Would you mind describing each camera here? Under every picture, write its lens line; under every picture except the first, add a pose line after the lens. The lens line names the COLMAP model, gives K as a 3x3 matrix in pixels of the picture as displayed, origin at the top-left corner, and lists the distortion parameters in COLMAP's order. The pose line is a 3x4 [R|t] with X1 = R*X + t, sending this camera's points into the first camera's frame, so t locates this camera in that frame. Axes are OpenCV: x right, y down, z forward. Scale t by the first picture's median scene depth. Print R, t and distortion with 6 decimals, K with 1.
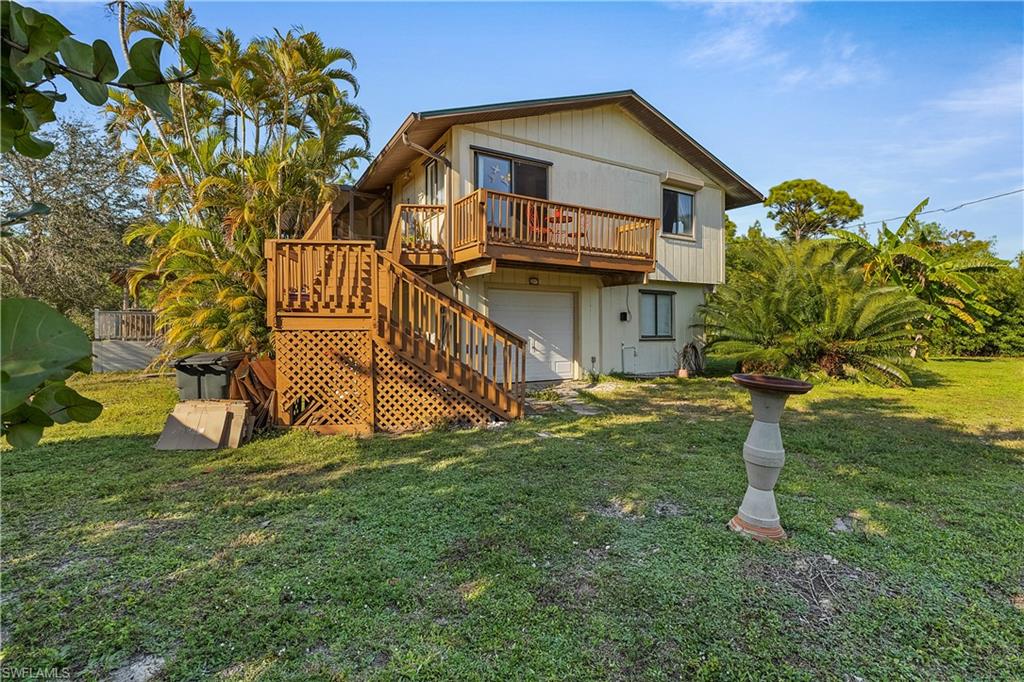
lens RADIAL K [[457.6, 0, 539.0], [0, 457.6, 329.6], [0, 0, 1]] dist [-0.001122, -0.000320]
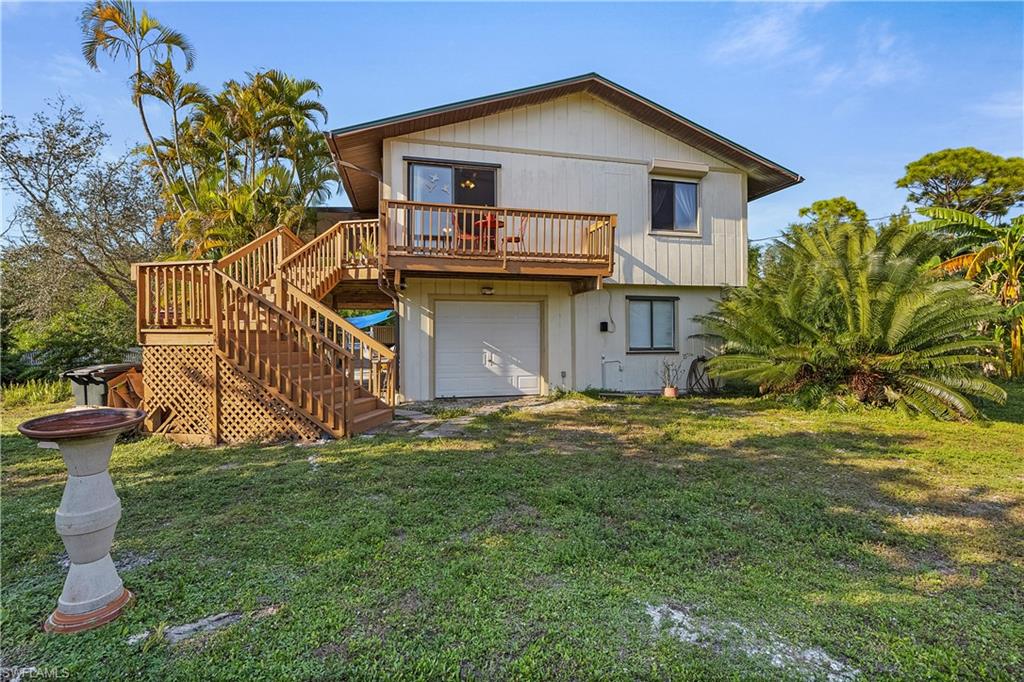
lens RADIAL K [[457.6, 0, 512.0], [0, 457.6, 338.5], [0, 0, 1]] dist [-0.001122, -0.000320]
pose [[0.957725, -0.005448, -0.287634, 0.312269], [0.004641, 0.999983, -0.003487, -0.003837], [0.287648, 0.002004, 0.957734, 0.104461]]
